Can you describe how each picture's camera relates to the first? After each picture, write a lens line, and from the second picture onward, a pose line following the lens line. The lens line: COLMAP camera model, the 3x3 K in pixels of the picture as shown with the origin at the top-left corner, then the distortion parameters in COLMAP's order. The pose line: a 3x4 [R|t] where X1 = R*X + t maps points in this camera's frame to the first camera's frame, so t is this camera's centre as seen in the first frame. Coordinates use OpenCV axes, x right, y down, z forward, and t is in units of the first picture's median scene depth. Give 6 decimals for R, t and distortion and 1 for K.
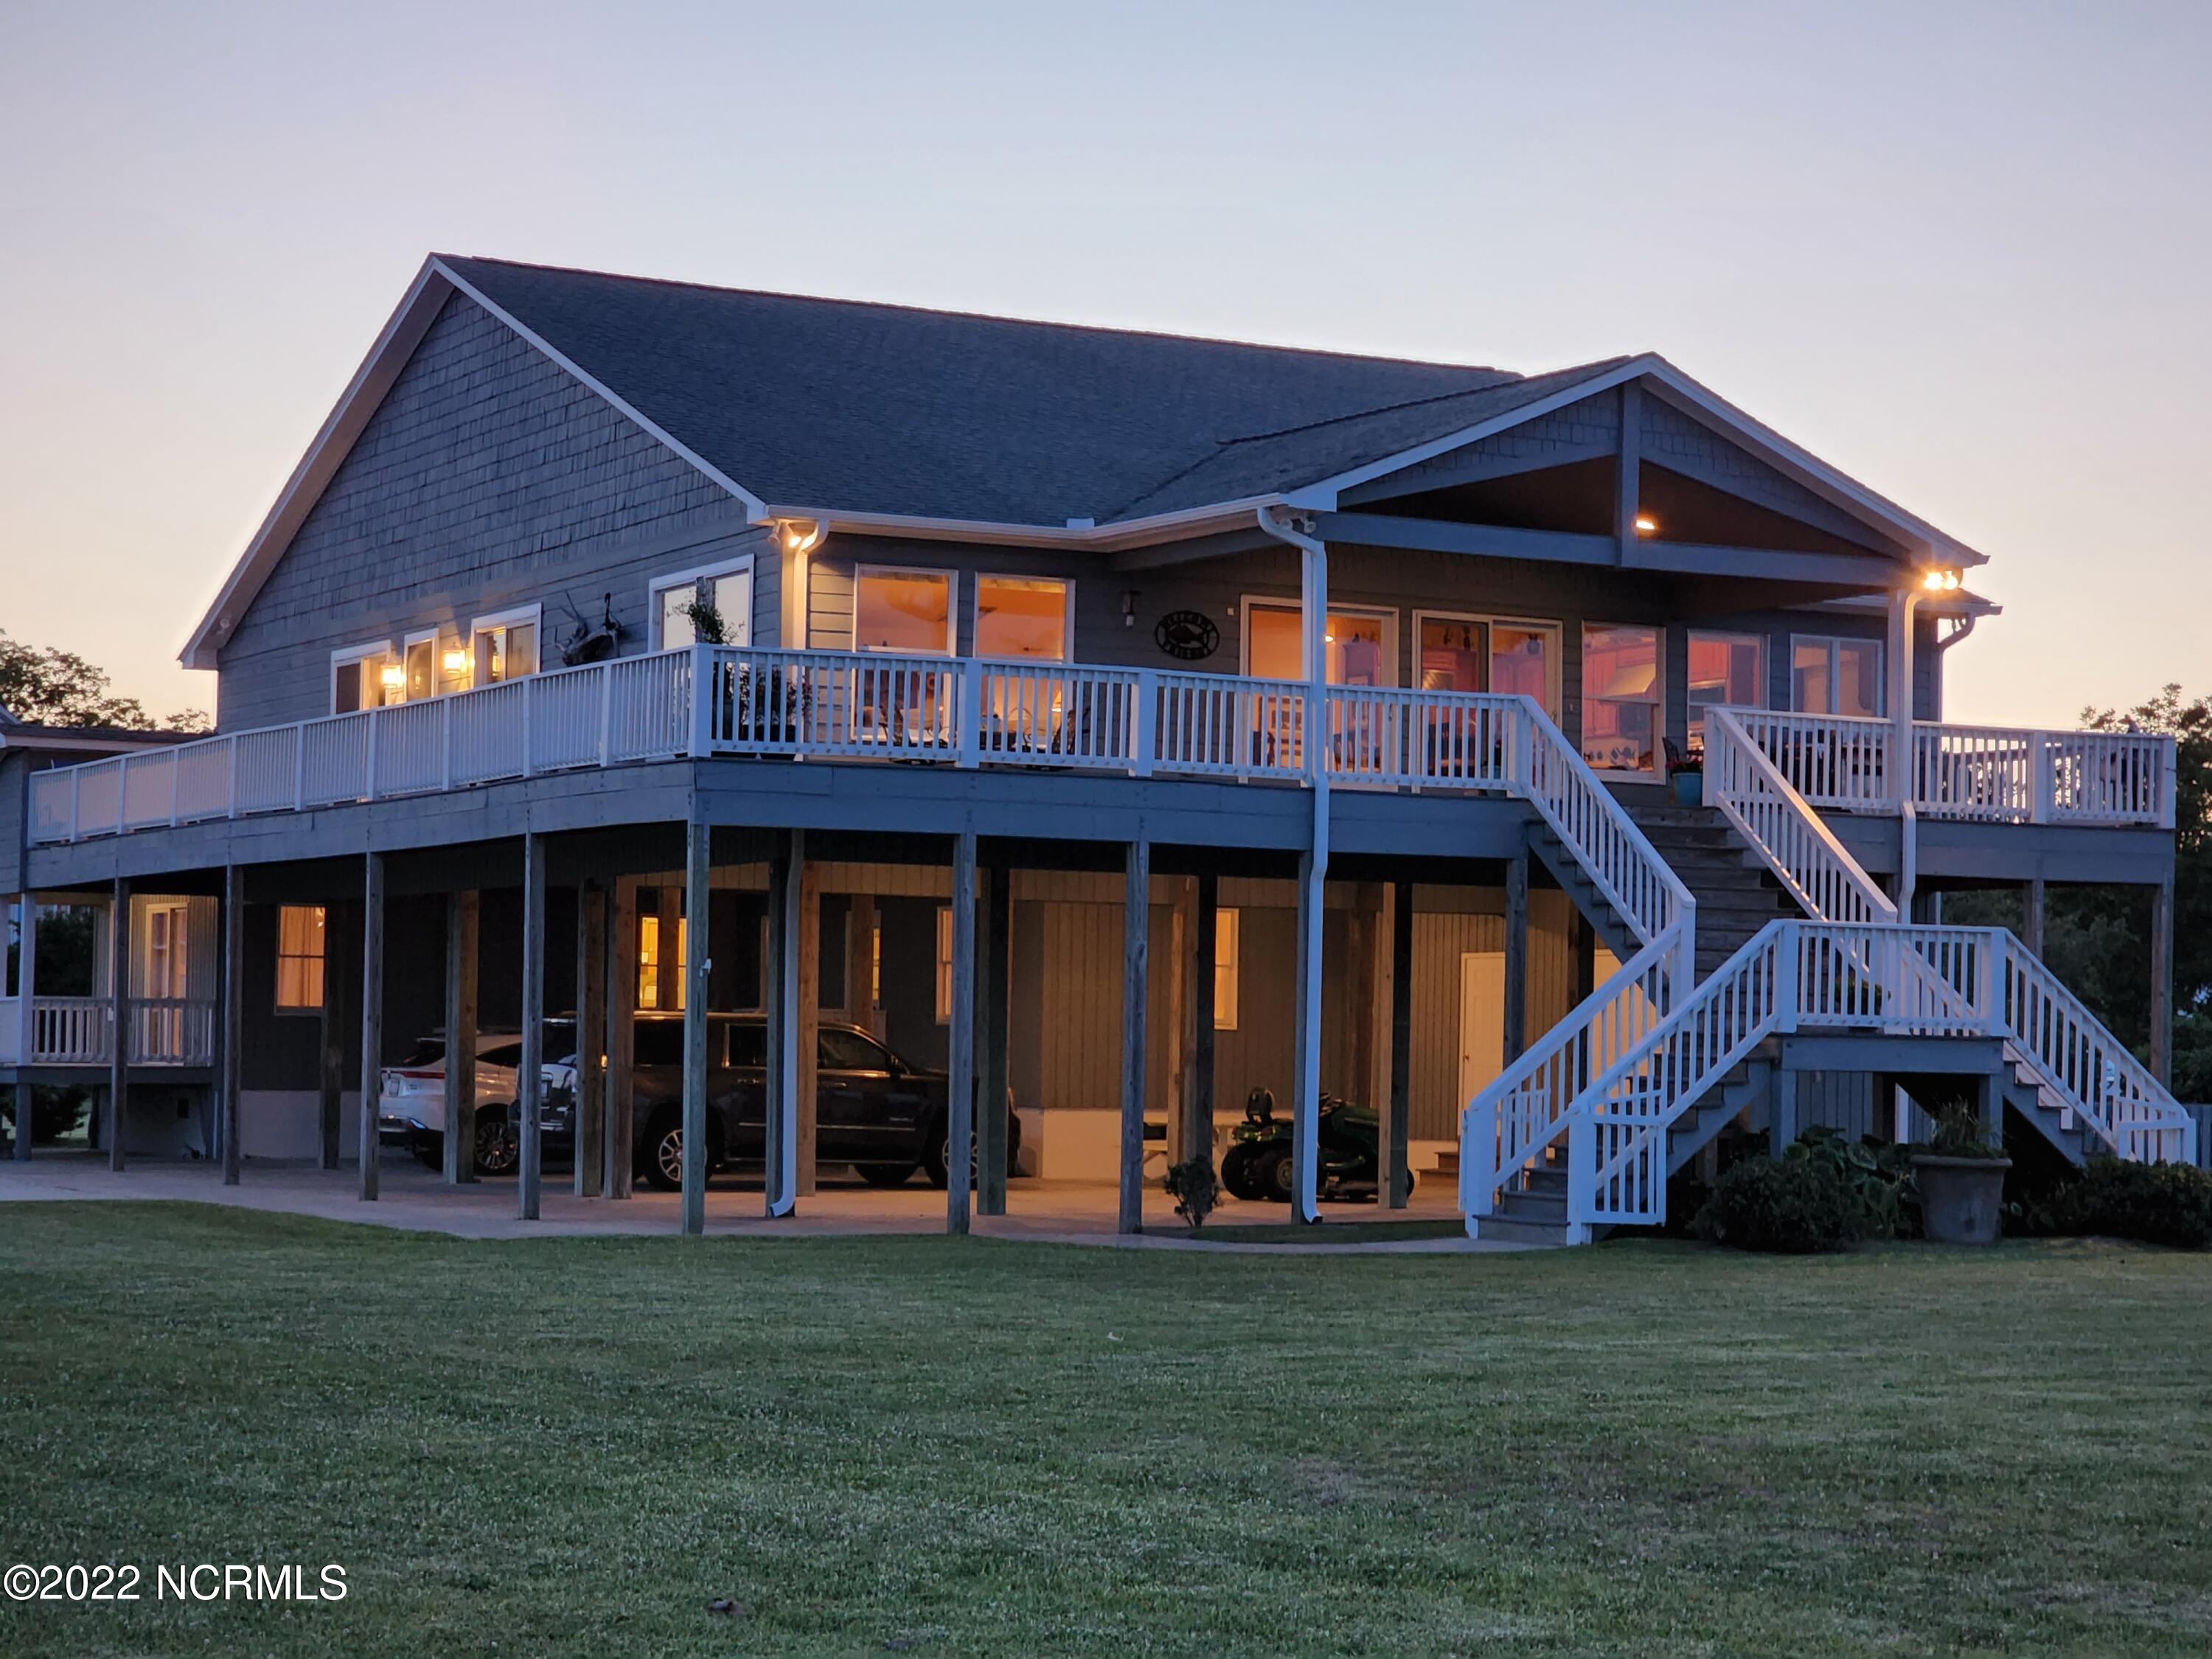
lens RADIAL K [[4327.4, 0, 1097.9], [0, 4327.4, 912.4], [0, 0, 1]] dist [-0.537347, 7.786387]
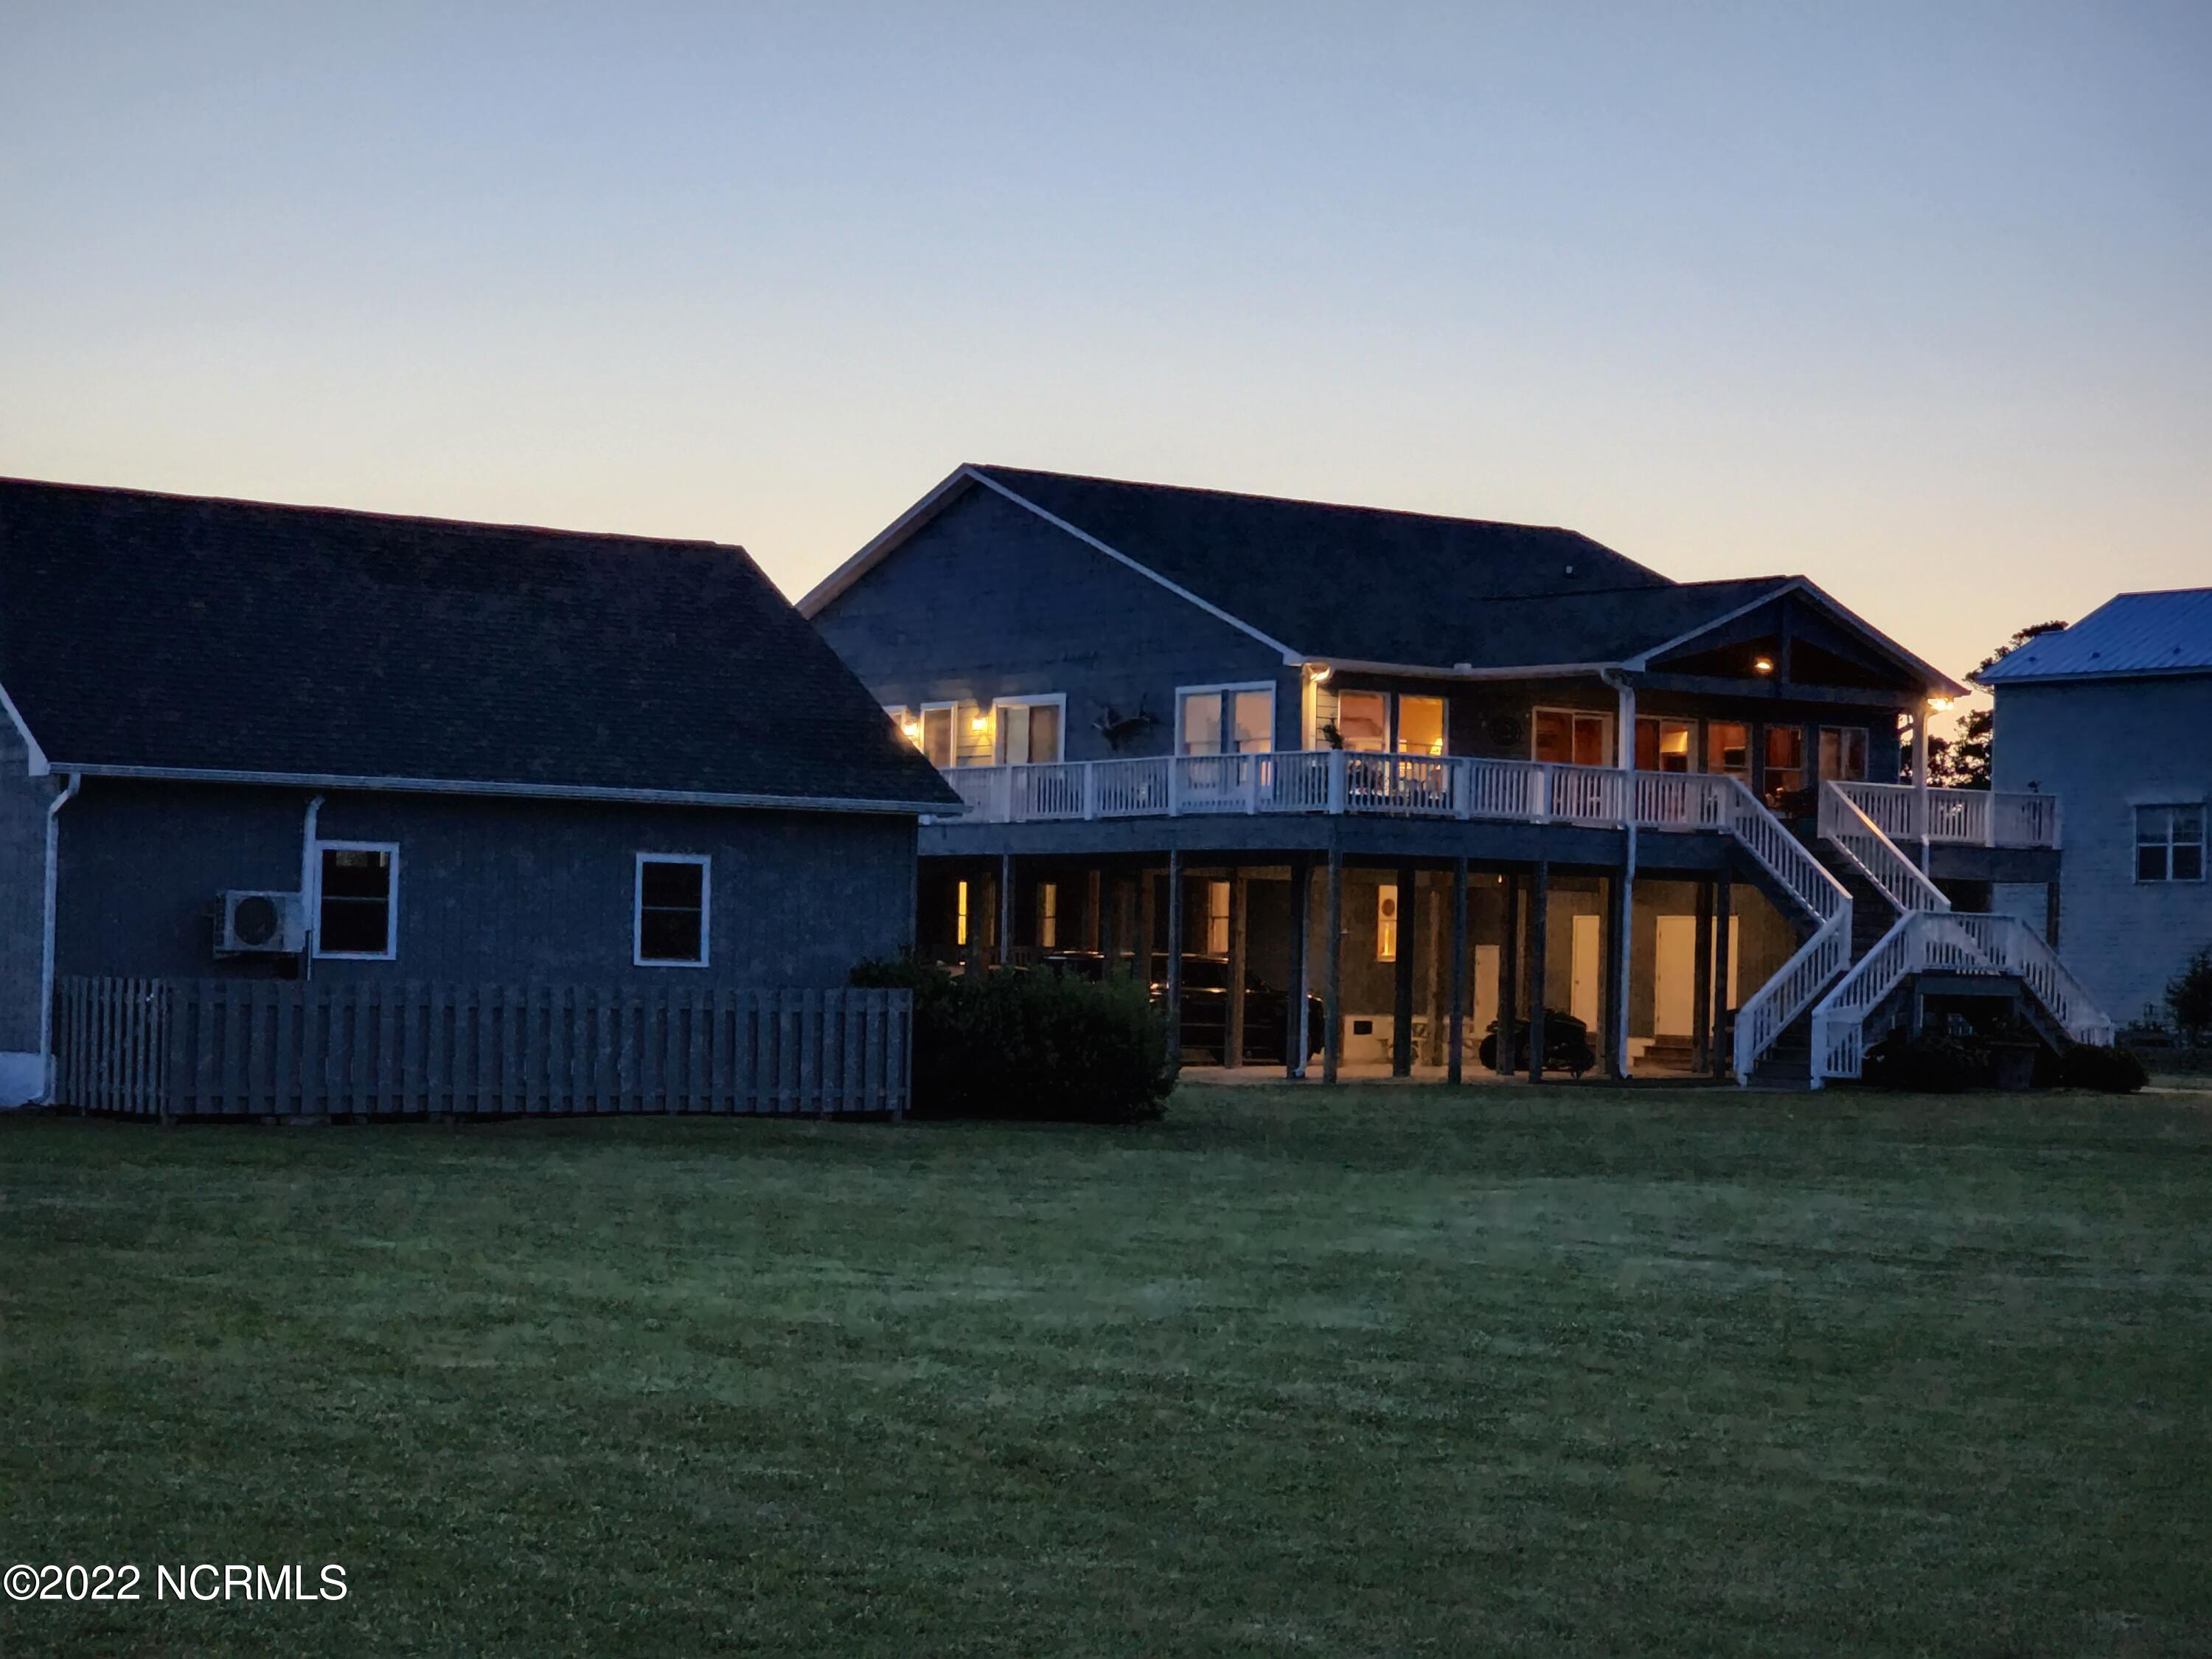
lens RADIAL K [[4327.4, 0, 1097.9], [0, 4327.4, 912.4], [0, 0, 1]] dist [-0.537347, 7.786387]
pose [[0.989135, 0.007656, 0.146808, -0.384856], [-0.010542, 0.999766, 0.018892, -0.023910], [-0.146629, -0.020235, 0.988985, -0.632556]]
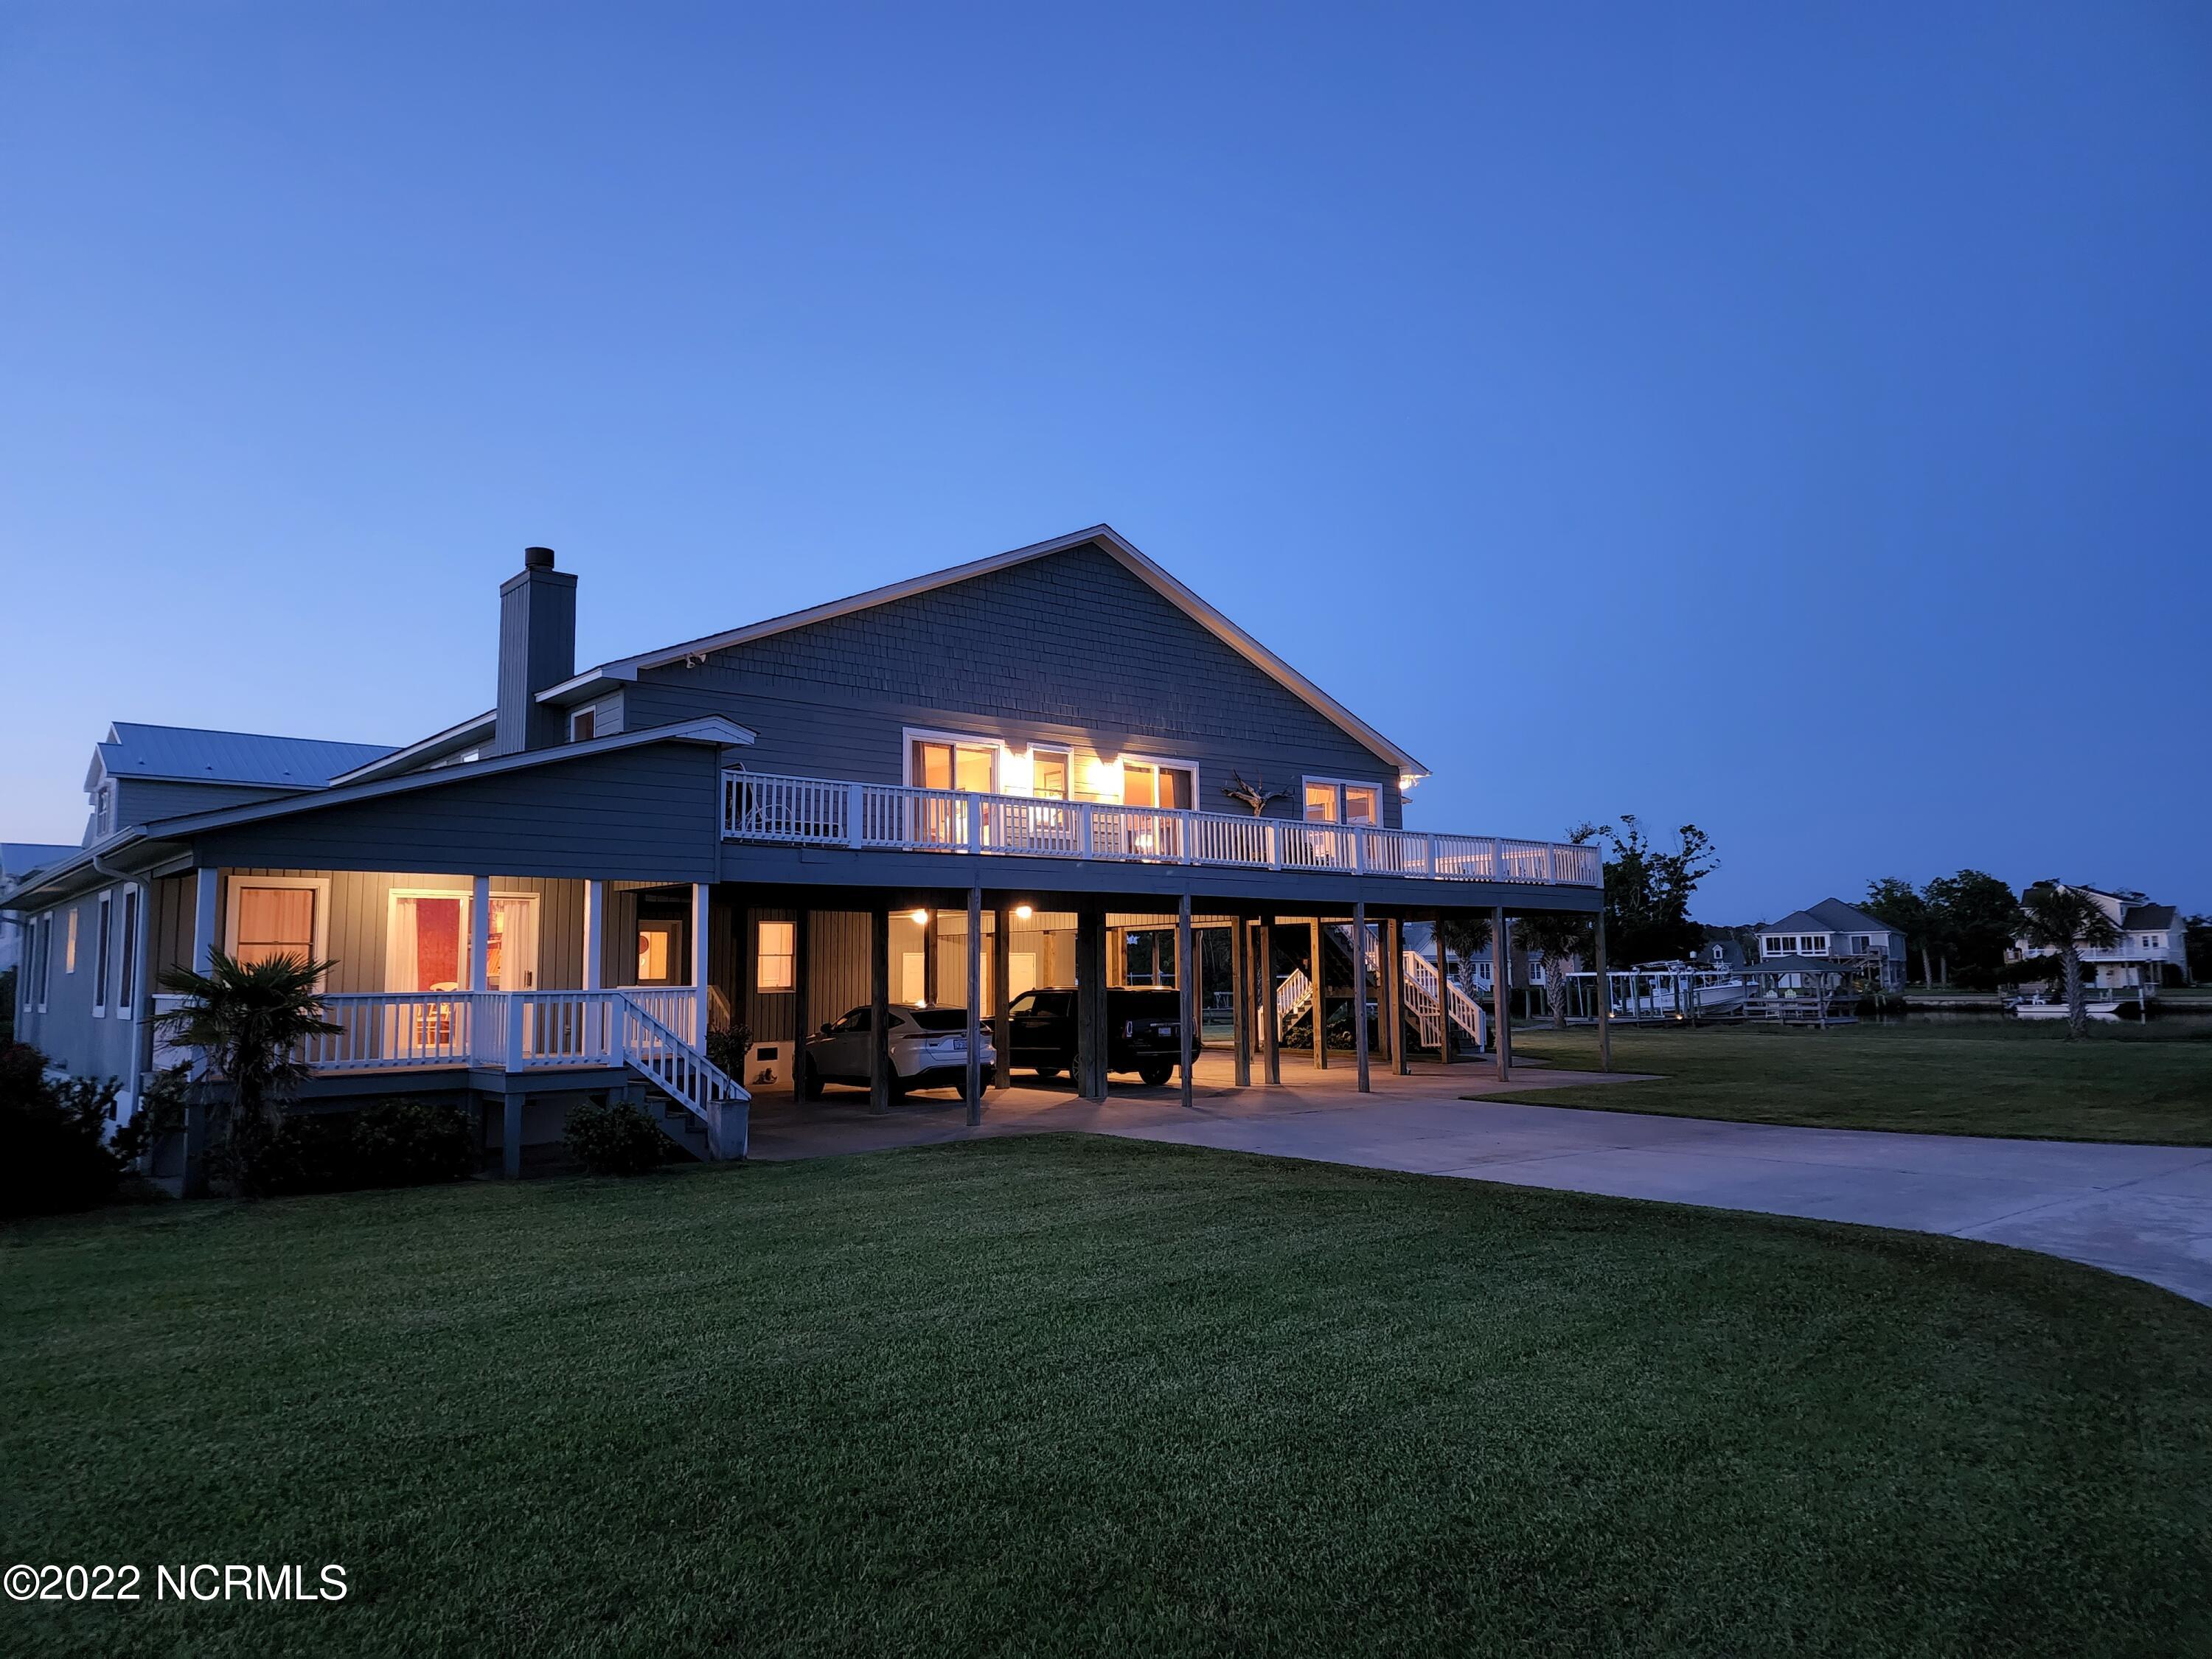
lens RADIAL K [[1510.5, 0, 1070.2], [0, 1510.5, 837.5], [0, 0, 1]] dist [0.095590, -0.001027]
pose [[-0.244821, 0.076671, 0.966532, -0.814977], [-0.019444, 0.996280, -0.083956, 0.017305], [-0.969373, -0.039348, -0.242419, 1.325960]]
